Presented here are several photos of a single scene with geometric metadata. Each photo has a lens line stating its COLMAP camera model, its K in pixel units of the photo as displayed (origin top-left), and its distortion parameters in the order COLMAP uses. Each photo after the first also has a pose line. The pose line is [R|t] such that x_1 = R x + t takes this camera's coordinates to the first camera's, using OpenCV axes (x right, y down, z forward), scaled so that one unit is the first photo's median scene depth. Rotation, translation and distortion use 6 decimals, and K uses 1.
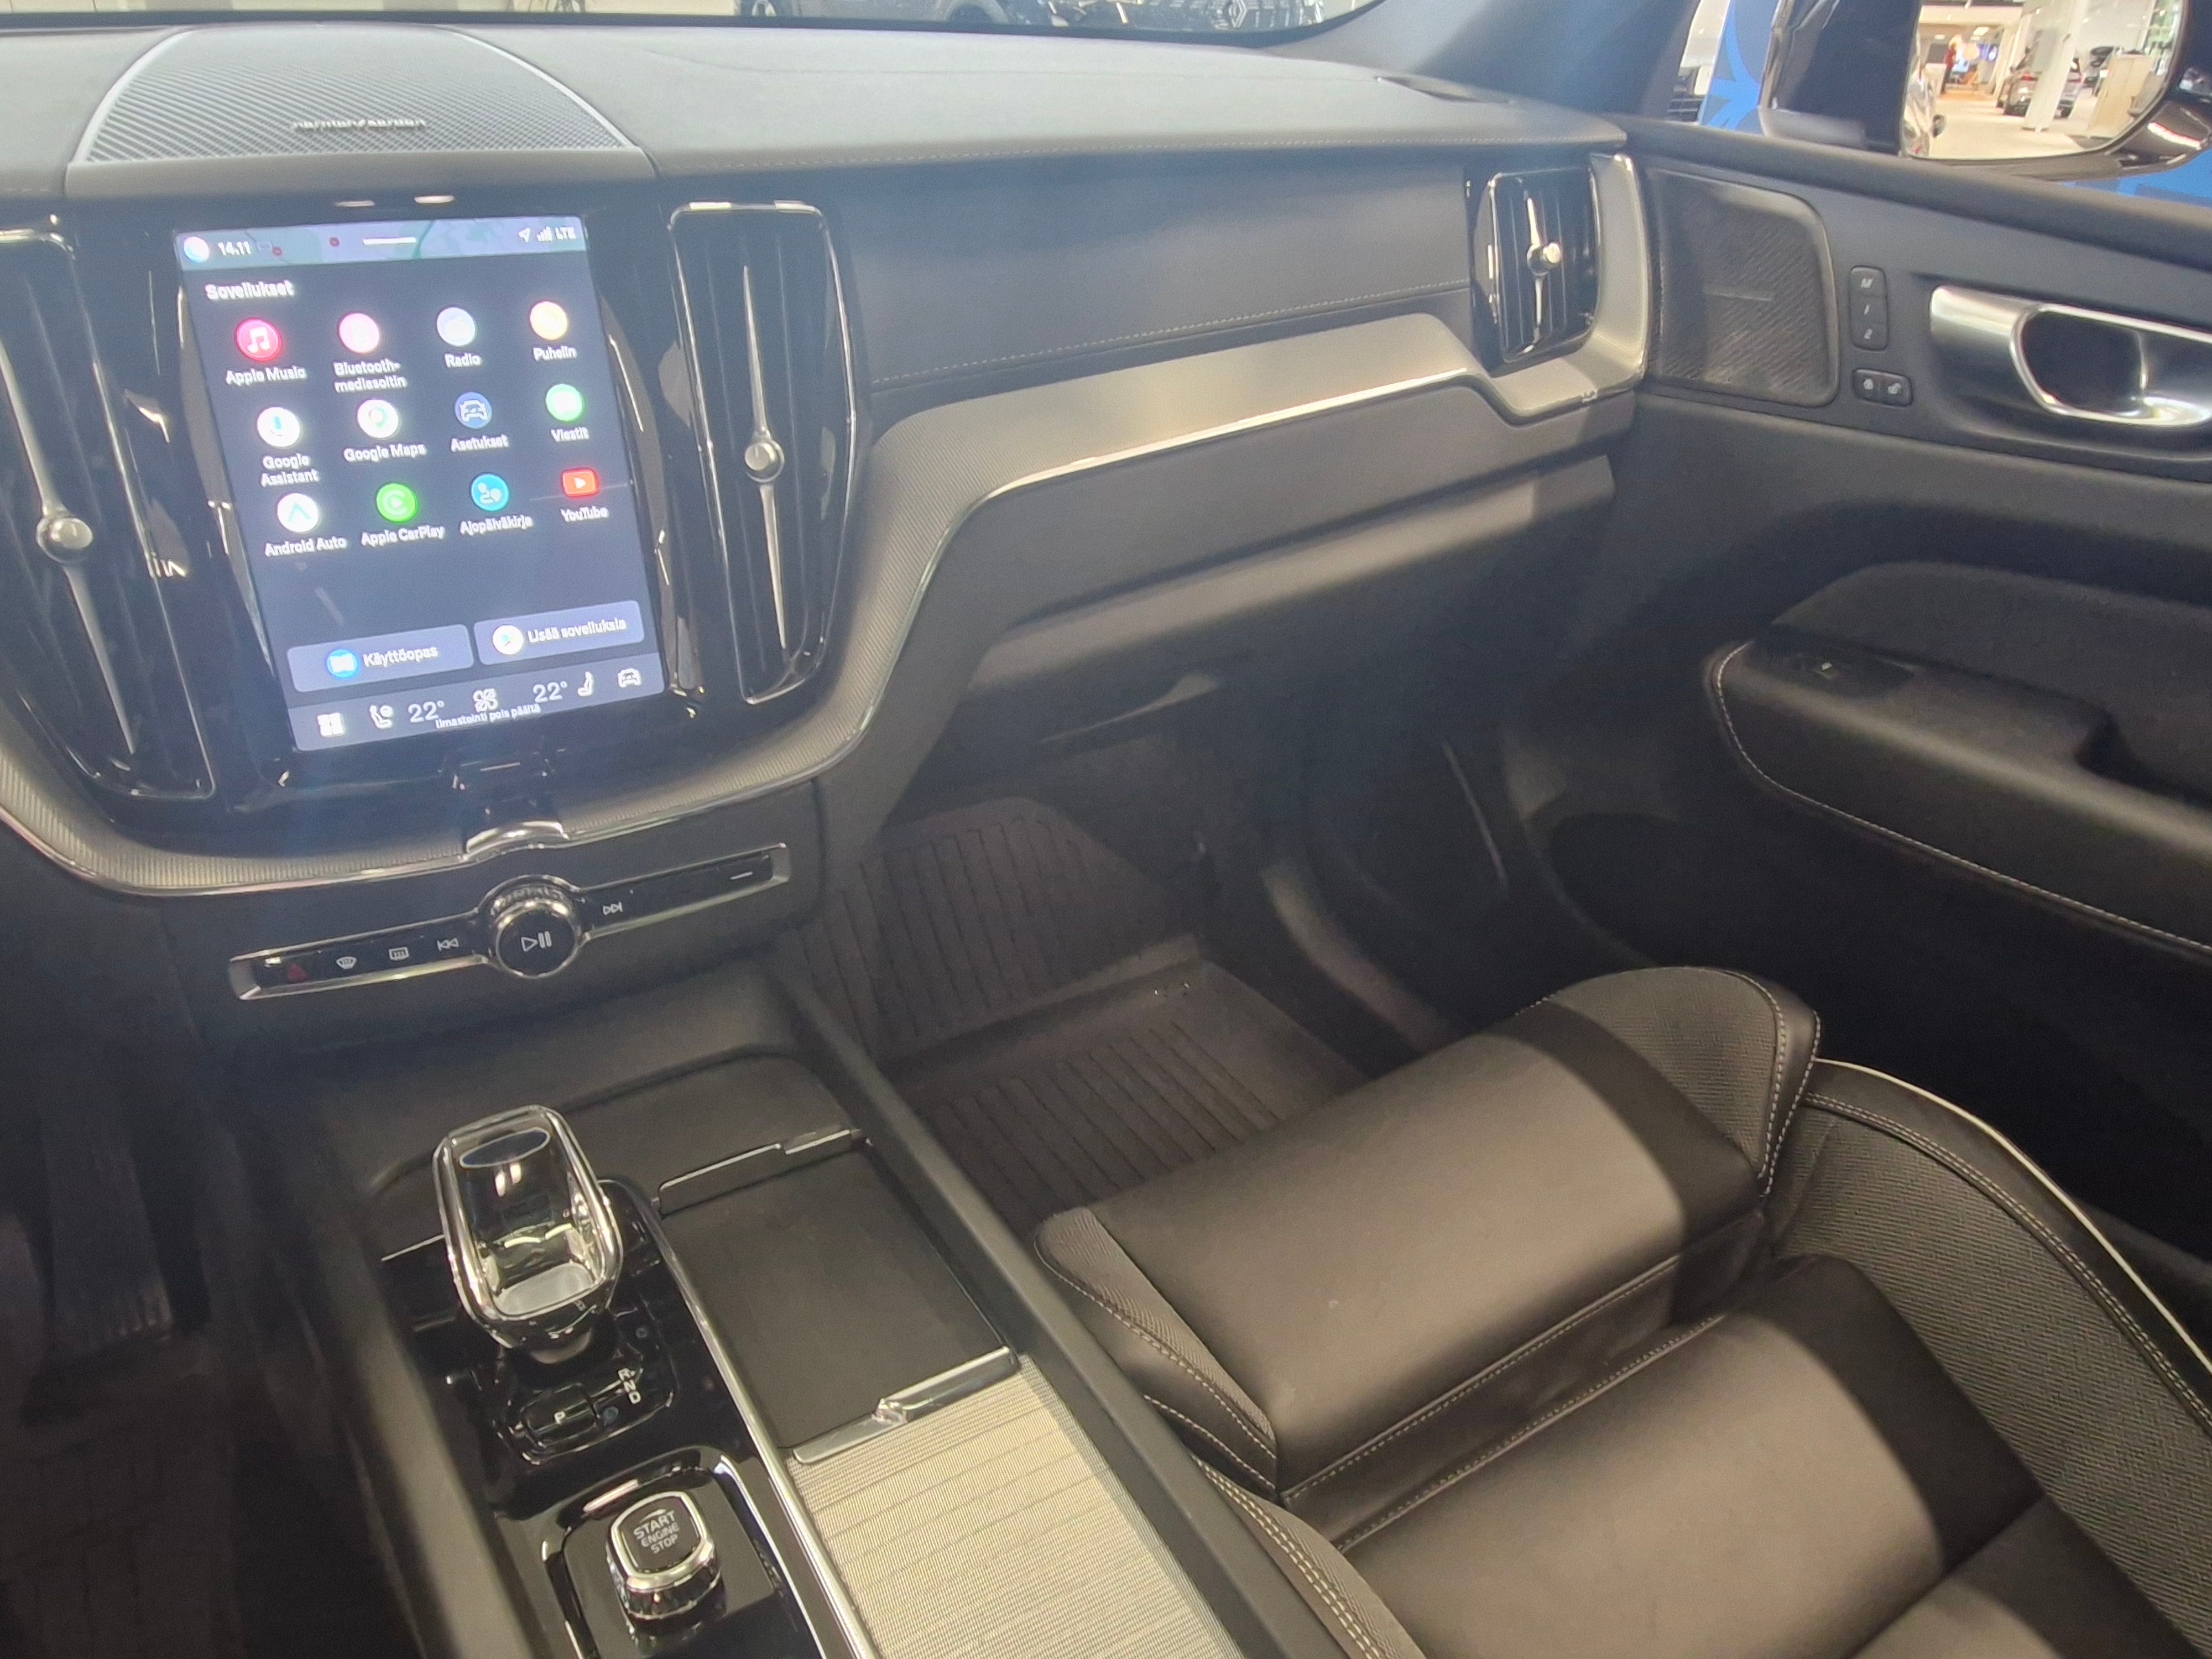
lens RADIAL K [[1545.4, 0, 1057.8], [0, 1545.4, 842.6], [0, 0, 1]] dist [-0.000767, 0.021727]
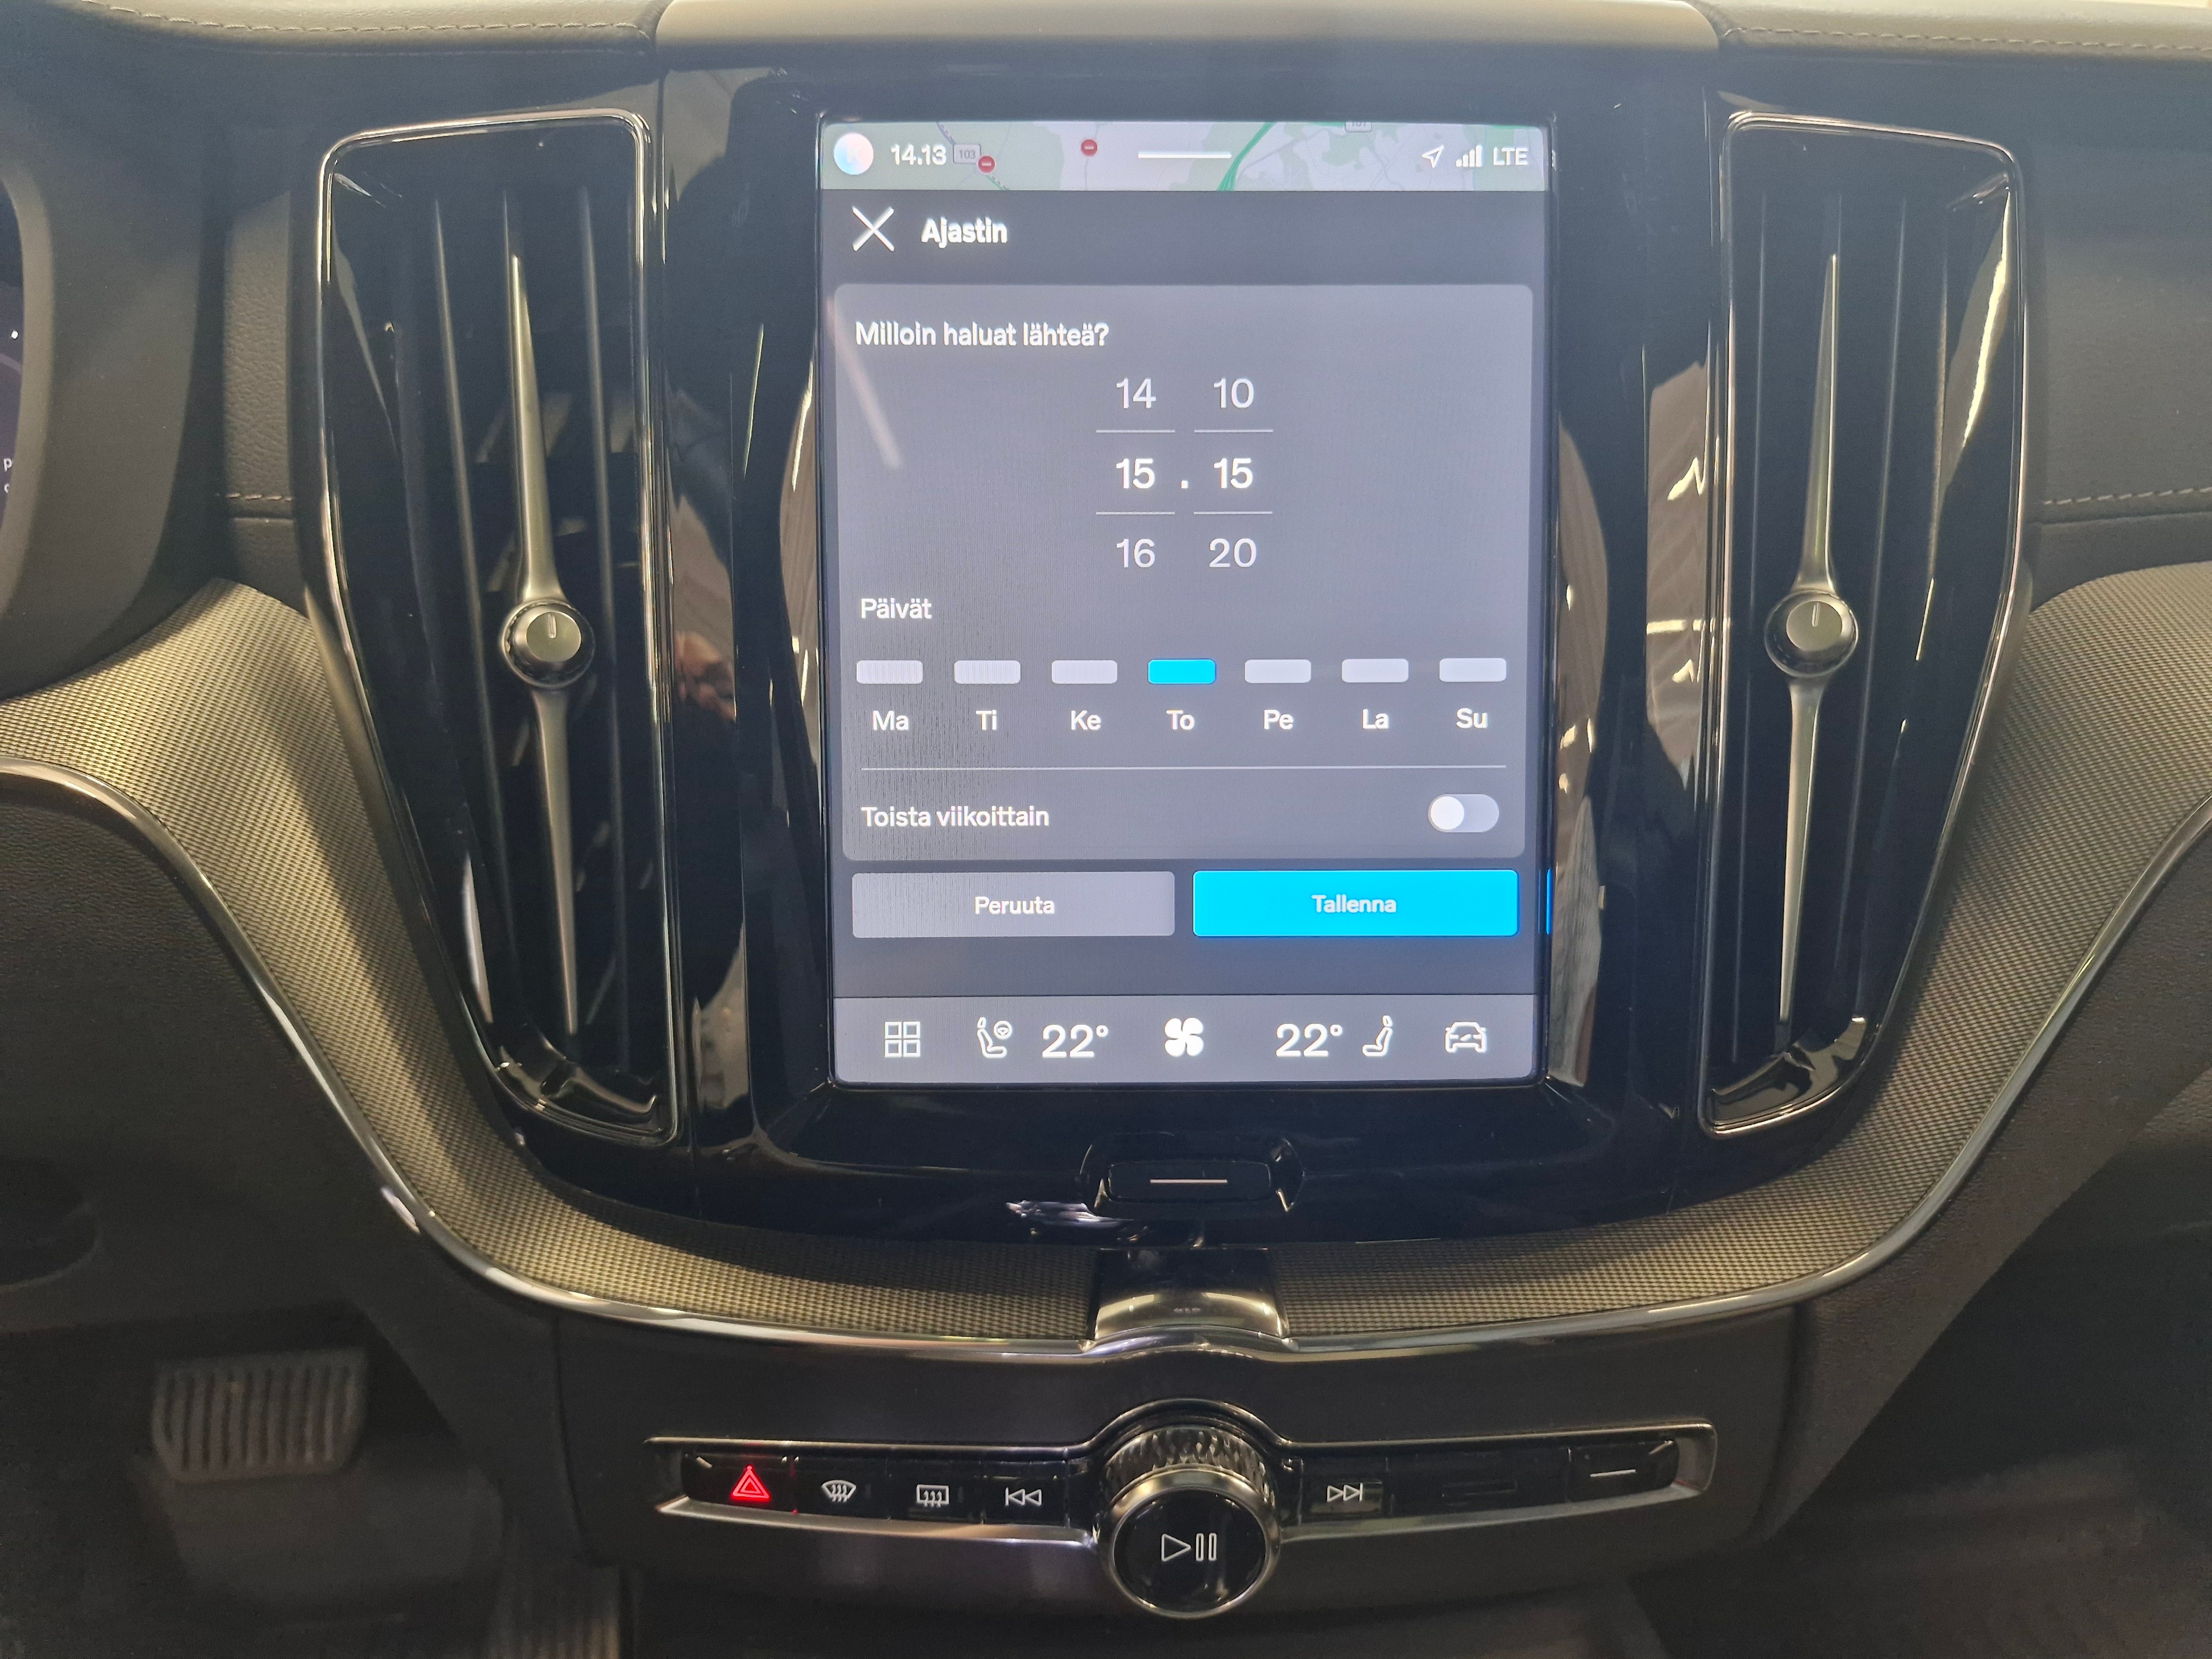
lens RADIAL K [[1609.4, 0, 1113.5], [0, 1609.4, 831.2], [0, 0, 1]] dist [0.056212, -0.080654]
pose [[0.916046, 0.143349, -0.374581, -0.199823], [-0.192505, 0.976482, -0.097084, -0.100159], [0.351854, 0.161042, 0.922098, 0.485545]]
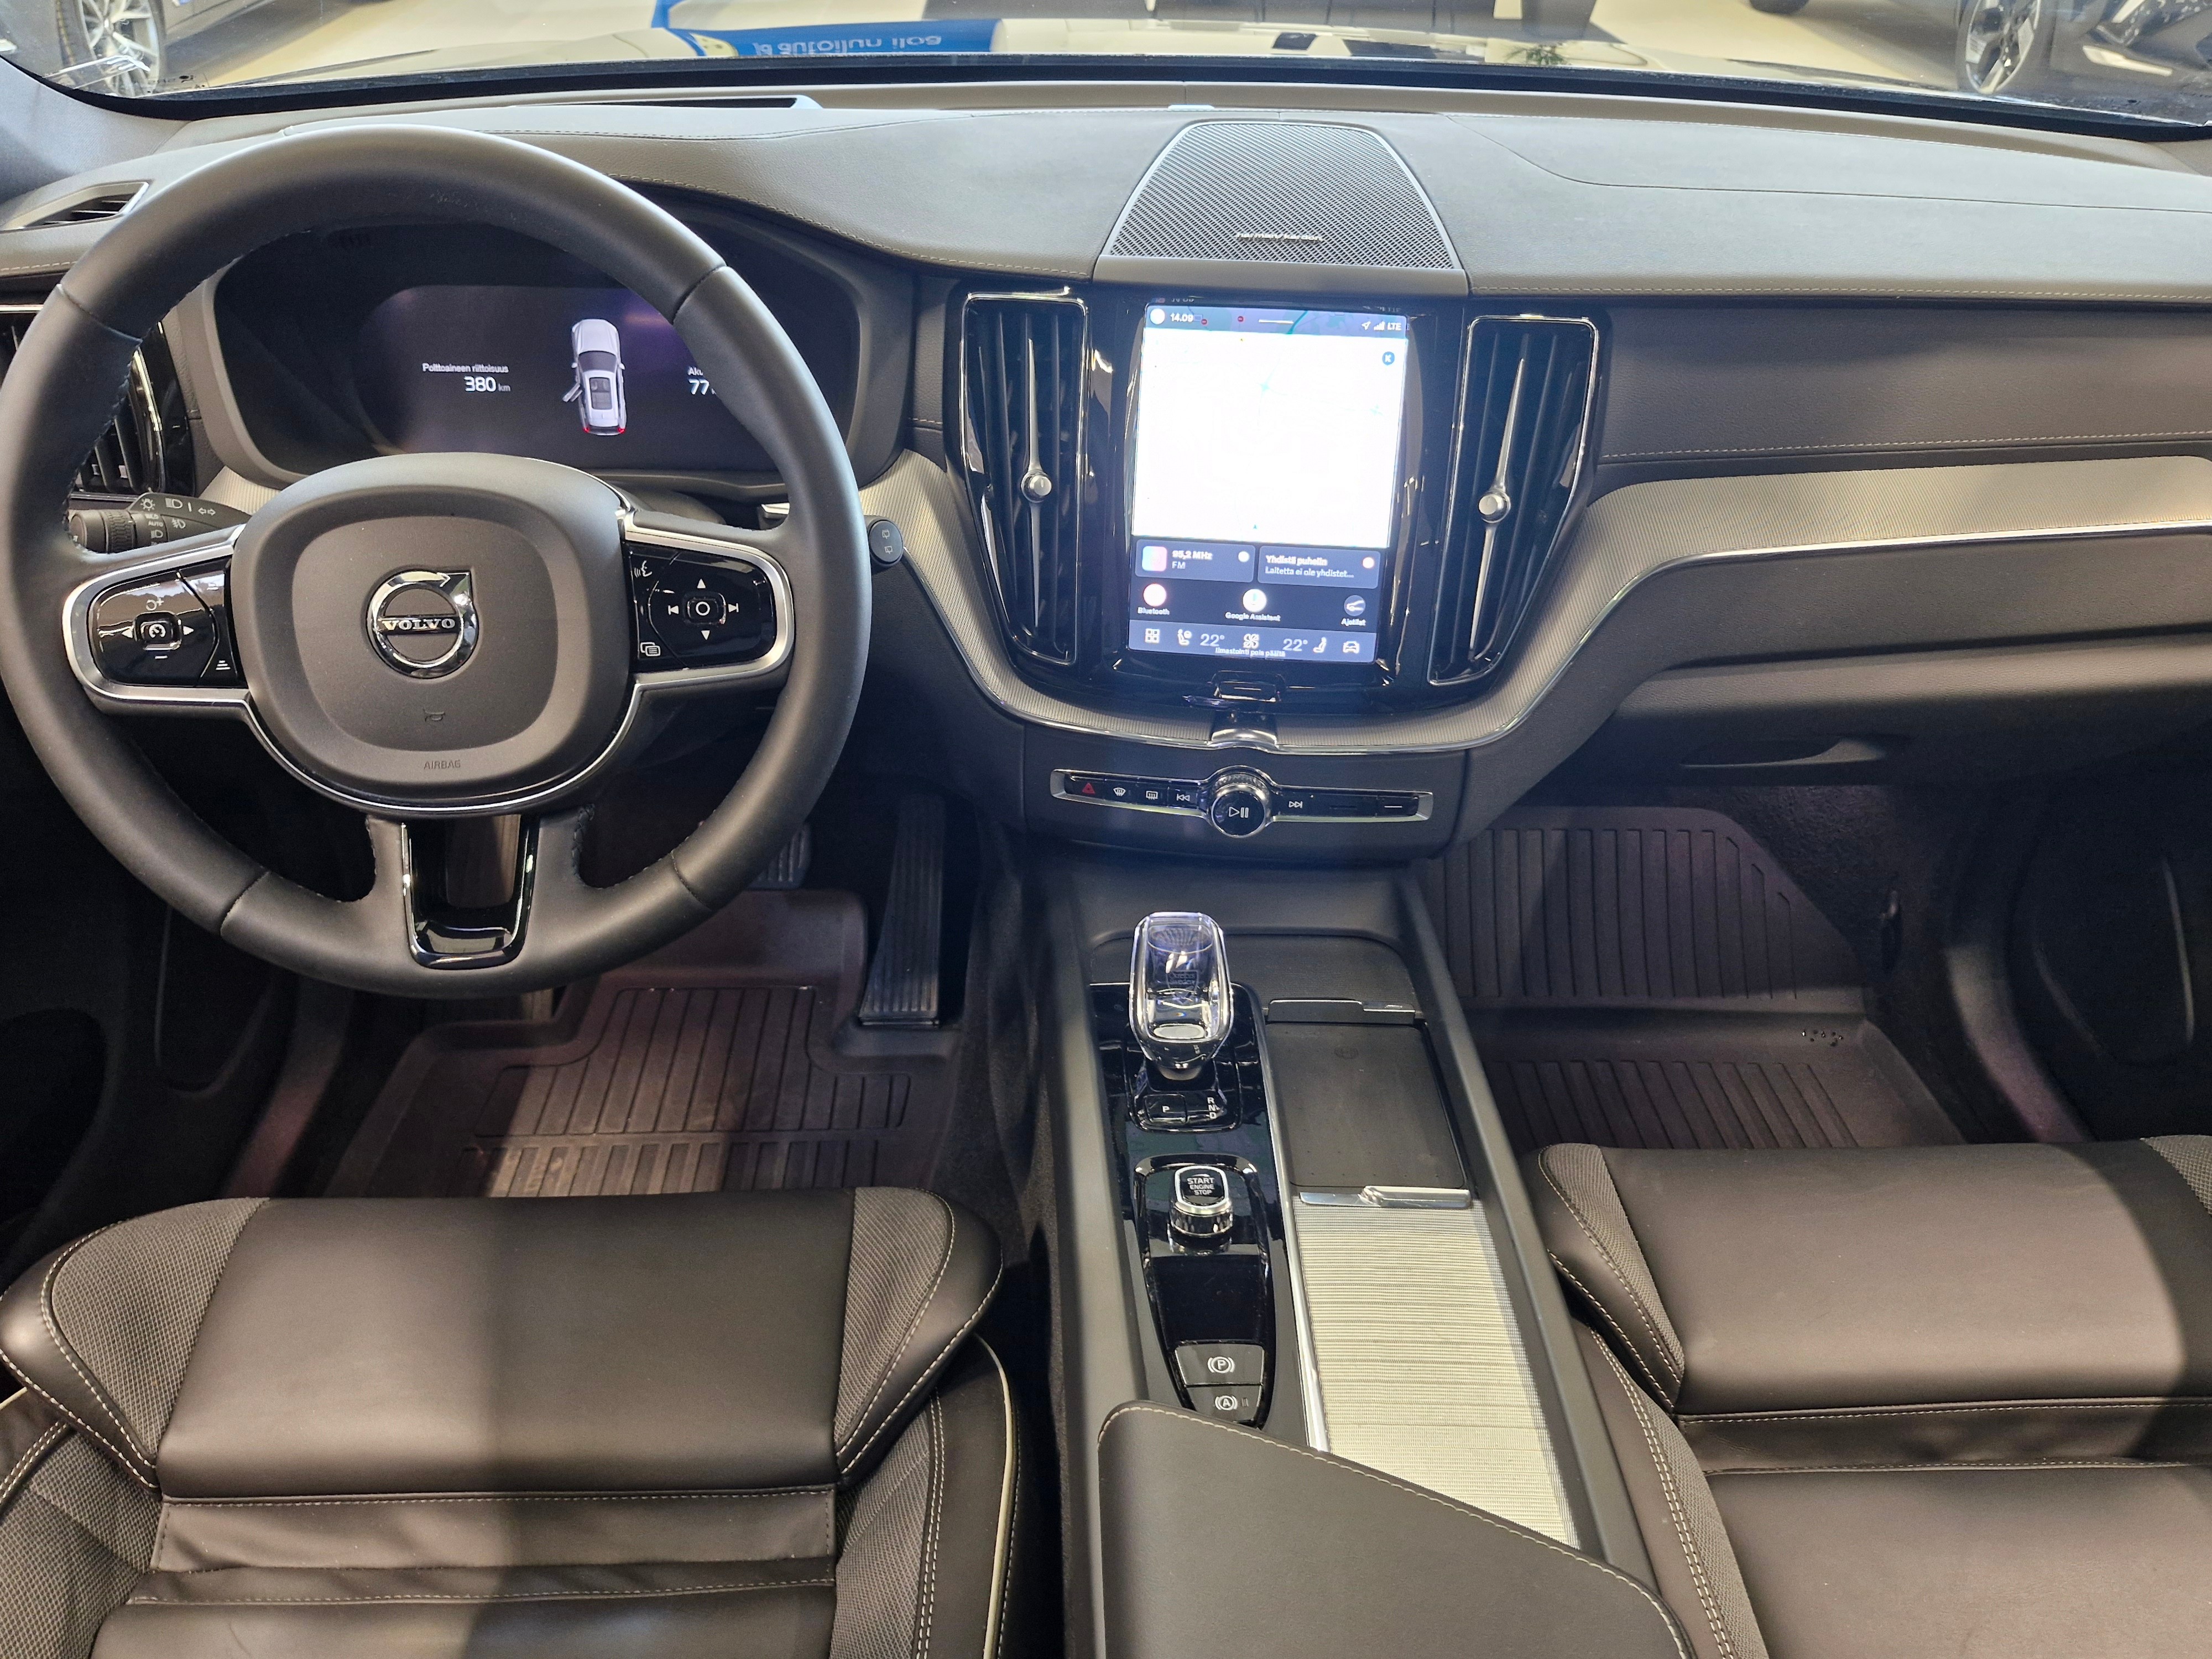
lens RADIAL K [[1609.4, 0, 1094.5], [0, 1609.4, 807.3], [0, 0, 1]] dist [0.056212, -0.080654]
pose [[0.865031, 0.265350, -0.425806, 0.177489], [-0.257001, 0.963245, 0.078165, -0.022370], [0.430896, 0.041817, 0.901432, -0.395214]]
